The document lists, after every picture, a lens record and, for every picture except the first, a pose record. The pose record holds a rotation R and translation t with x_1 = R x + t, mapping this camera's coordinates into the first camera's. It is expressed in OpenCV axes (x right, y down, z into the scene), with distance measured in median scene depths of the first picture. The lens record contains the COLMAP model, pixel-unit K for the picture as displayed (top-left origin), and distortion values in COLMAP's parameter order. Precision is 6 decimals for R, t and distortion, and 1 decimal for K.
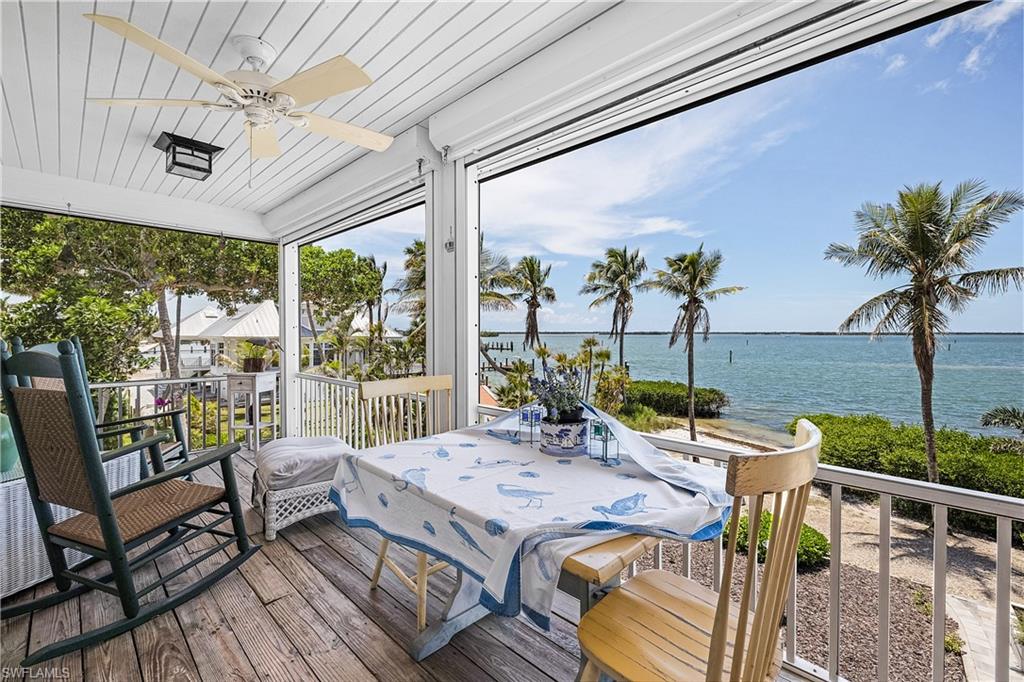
lens RADIAL K [[439.9, 0, 512.1], [0, 439.9, 327.2], [0, 0, 1]] dist [0.001917, 0.000272]
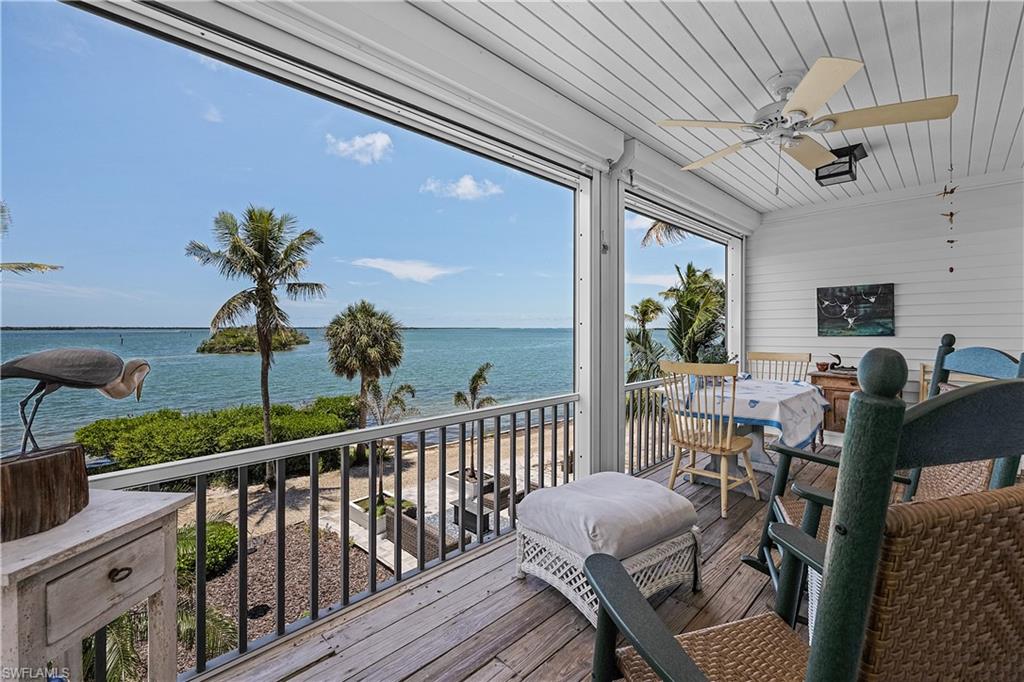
lens RADIAL K [[439.9, 0, 512.1], [0, 439.9, 327.2], [0, 0, 1]] dist [0.001917, 0.000272]
pose [[0.004271, -0.001470, 0.999990, -0.323839], [-0.009619, 0.999953, 0.001511, 0.004200], [-0.999945, -0.009626, 0.004256, 0.316263]]
